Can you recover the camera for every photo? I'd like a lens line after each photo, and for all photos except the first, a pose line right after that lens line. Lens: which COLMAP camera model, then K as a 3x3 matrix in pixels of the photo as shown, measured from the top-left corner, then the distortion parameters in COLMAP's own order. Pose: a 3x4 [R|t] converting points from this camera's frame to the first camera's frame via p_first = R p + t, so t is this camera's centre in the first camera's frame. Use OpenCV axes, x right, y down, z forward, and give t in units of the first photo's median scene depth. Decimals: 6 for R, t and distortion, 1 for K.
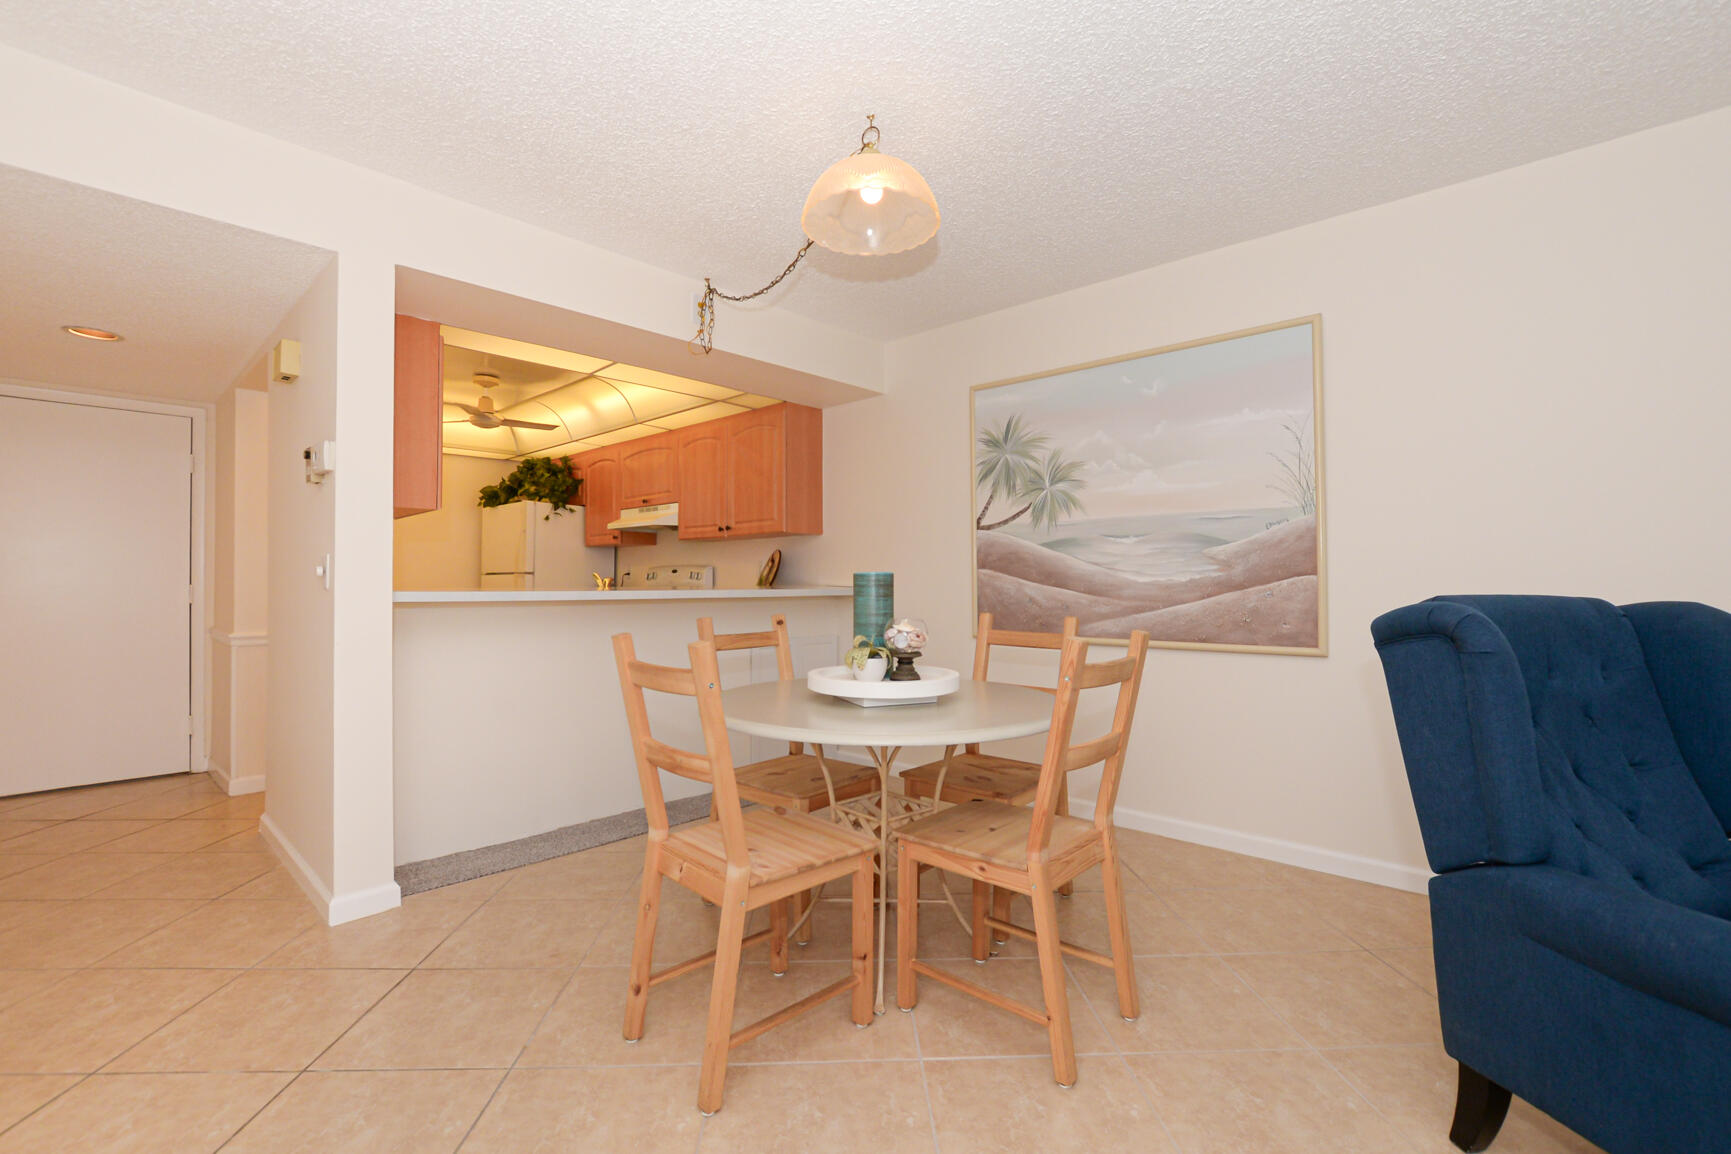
lens RADIAL K [[774.3, 0, 873.8], [0, 774.3, 577.7], [0, 0, 1]] dist [-0.022010, 0.002792]
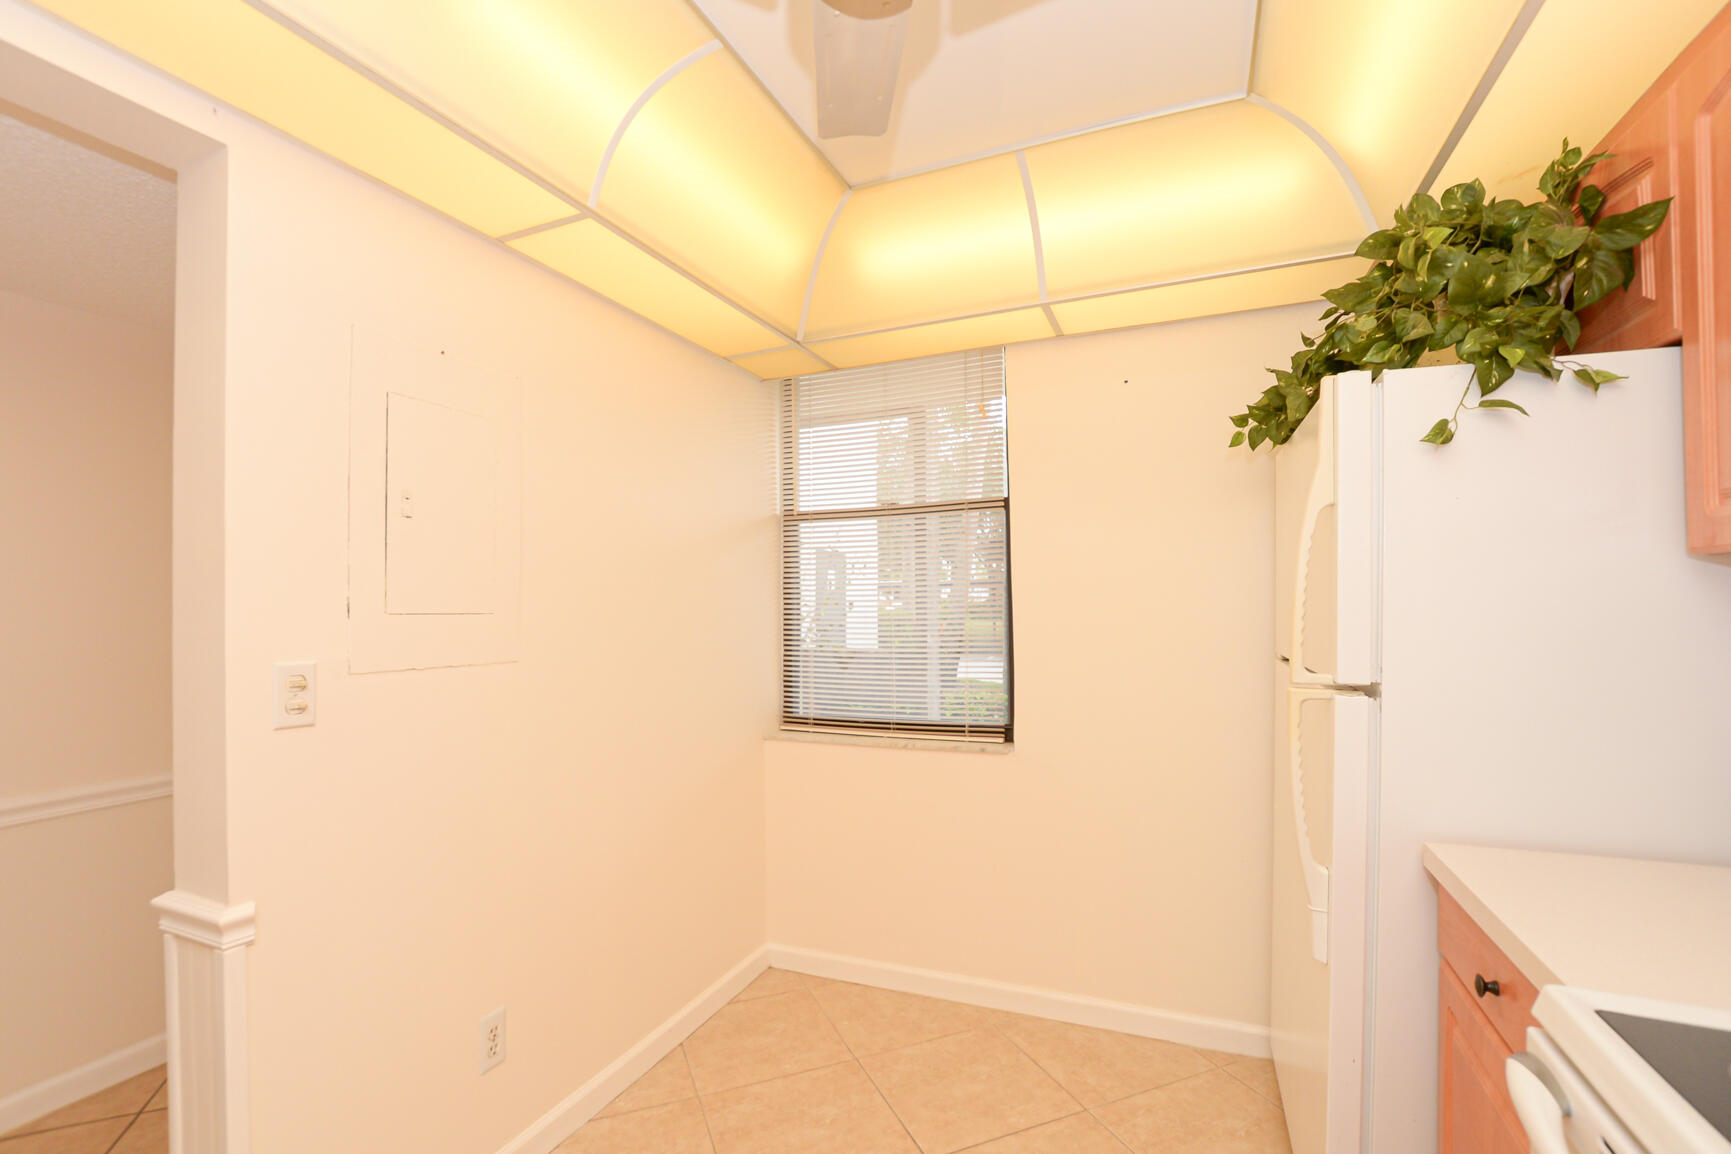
lens RADIAL K [[774.3, 0, 864.3], [0, 774.3, 602.0], [0, 0, 1]] dist [-0.022010, 0.002792]
pose [[0.337460, -0.003636, -0.941333, -0.430687], [0.010652, 0.999943, -0.000044, -0.051021], [0.941280, -0.010012, 0.337480, 1.200137]]
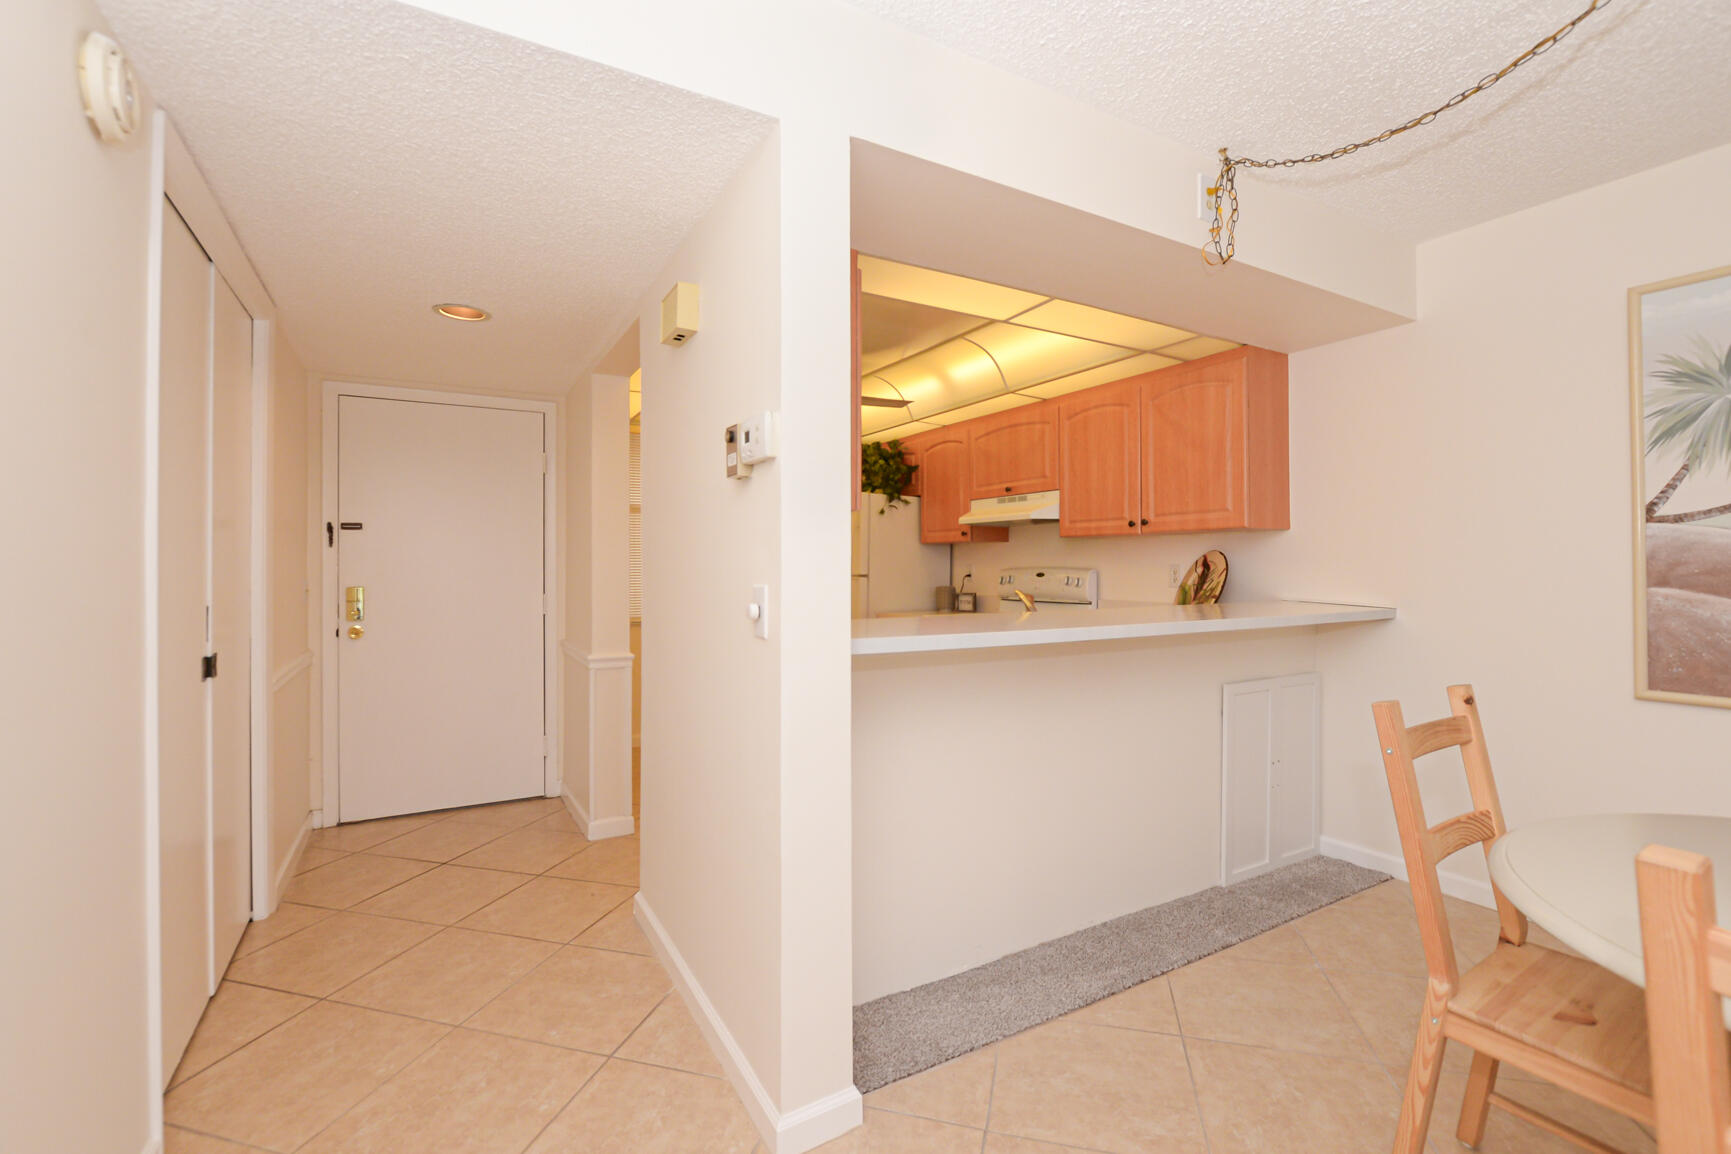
lens RADIAL K [[774.3, 0, 865.0], [0, 774.3, 567.0], [0, 0, 1]] dist [-0.022010, 0.002792]
pose [[0.954678, 0.000109, -0.297641, -0.282607], [0.002015, 0.999975, 0.006830, -0.033245], [0.297635, -0.007120, 0.954653, 0.255286]]
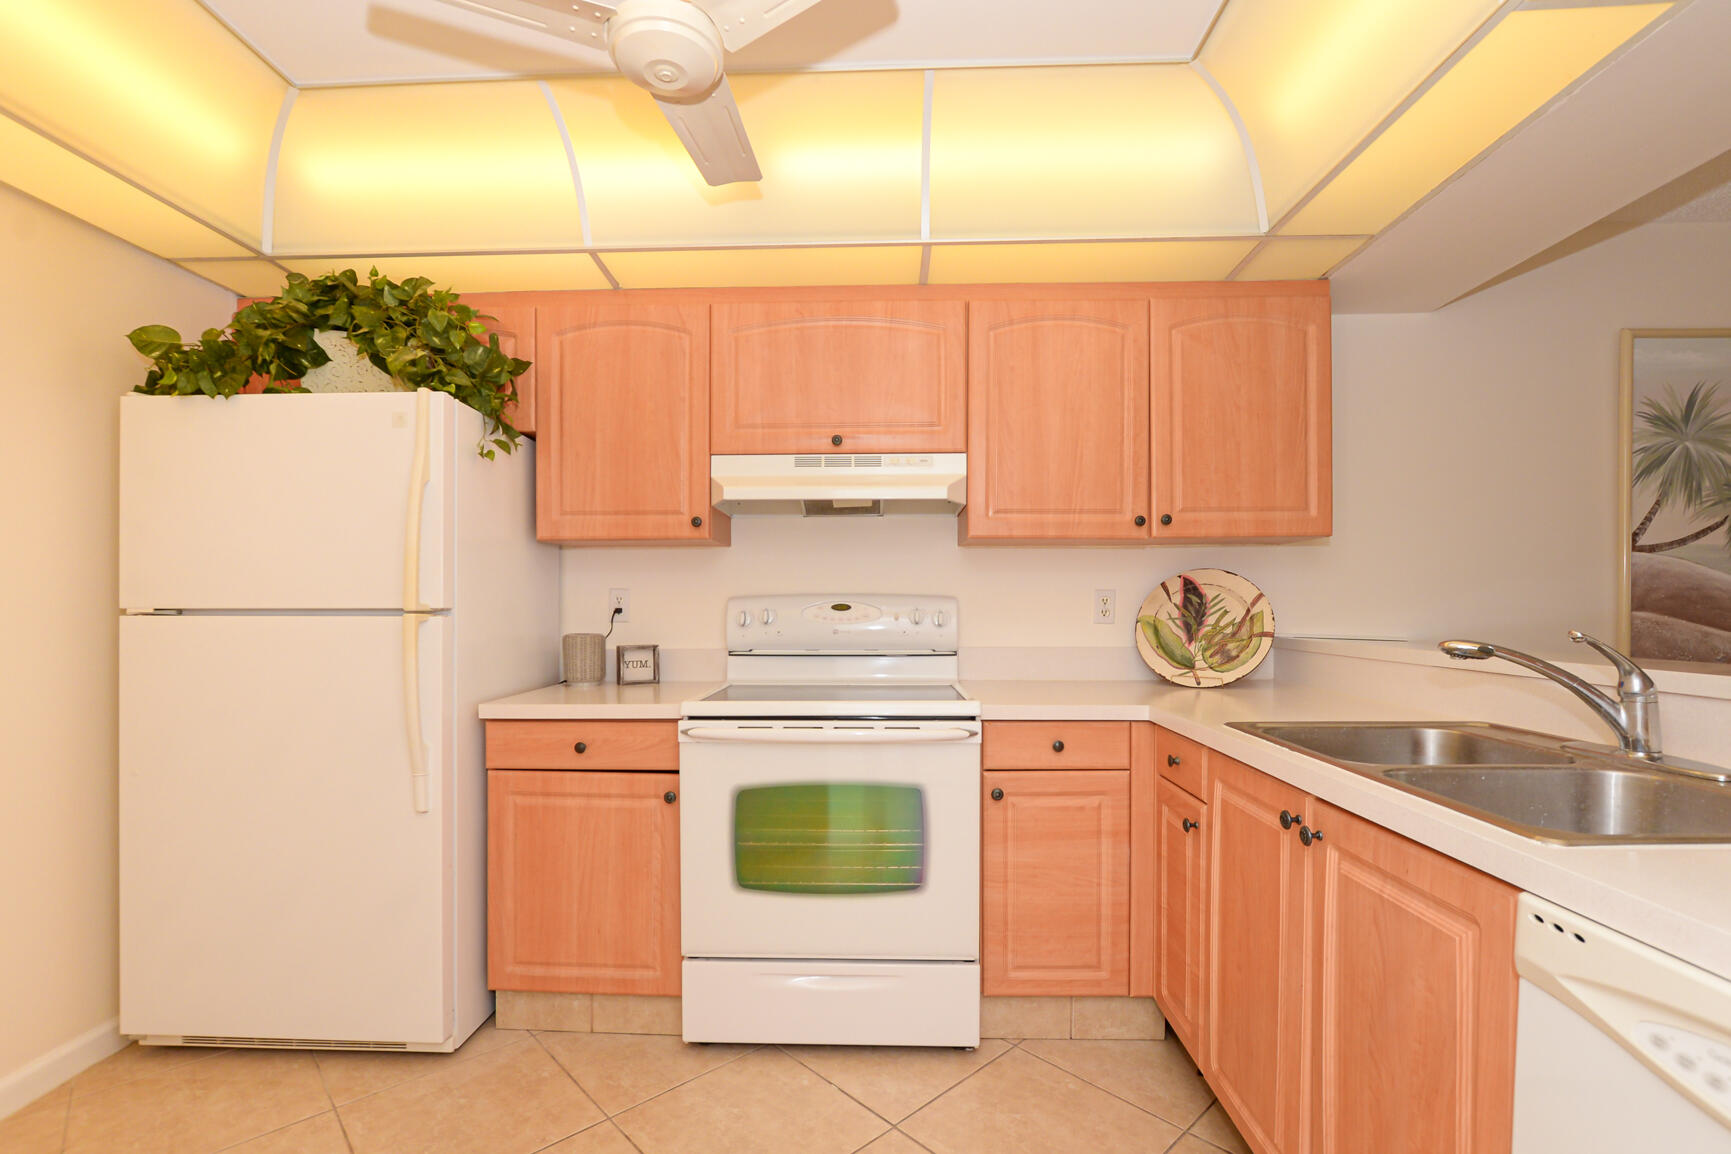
lens RADIAL K [[774.3, 0, 851.8], [0, 774.3, 613.6], [0, 0, 1]] dist [-0.022010, 0.002792]
pose [[0.757657, -0.008628, 0.652596, -0.804884], [-0.003954, 0.999834, 0.017810, -0.018579], [-0.652641, -0.016074, 0.757497, 0.968752]]
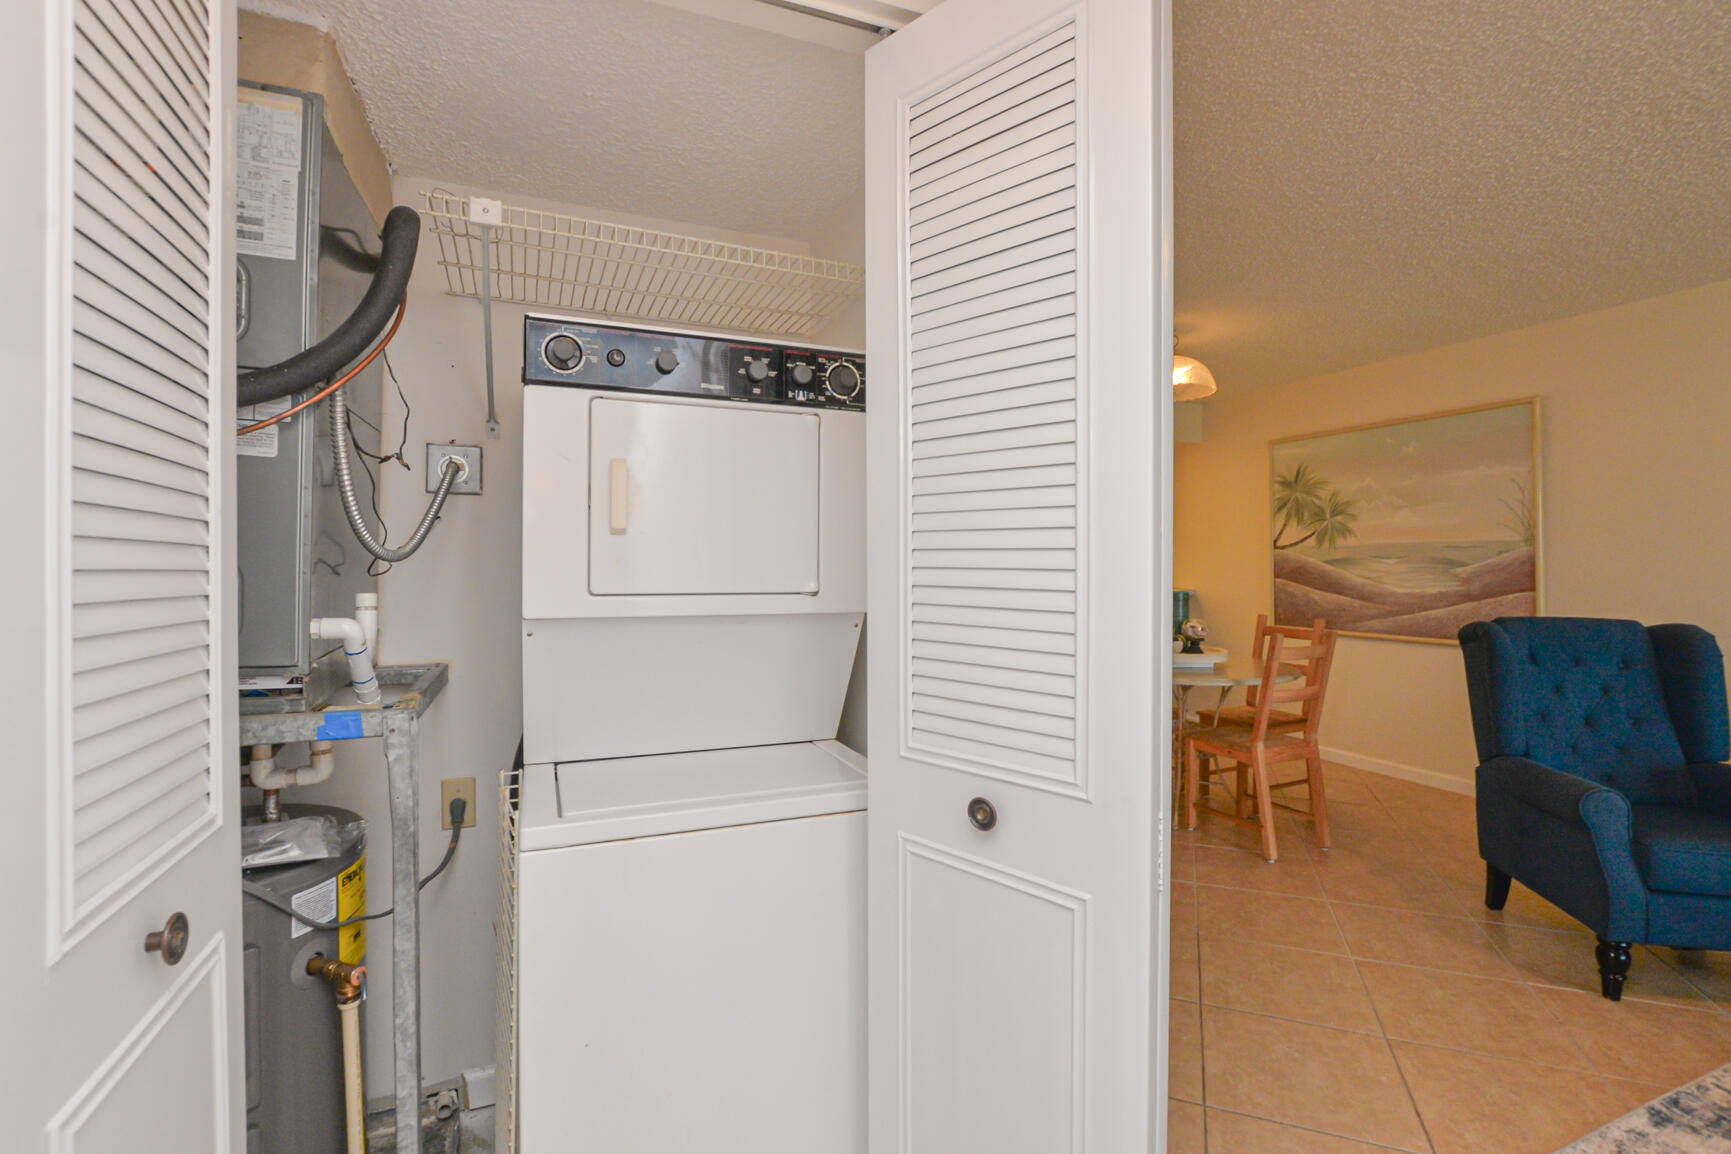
lens RADIAL K [[774.3, 0, 876.9], [0, 774.3, 573.1], [0, 0, 1]] dist [-0.022010, 0.002792]
pose [[0.910568, 0.003138, -0.413347, 0.060783], [0.004599, 0.999832, 0.017721, -0.048160], [0.413334, -0.018038, 0.910401, -0.505589]]
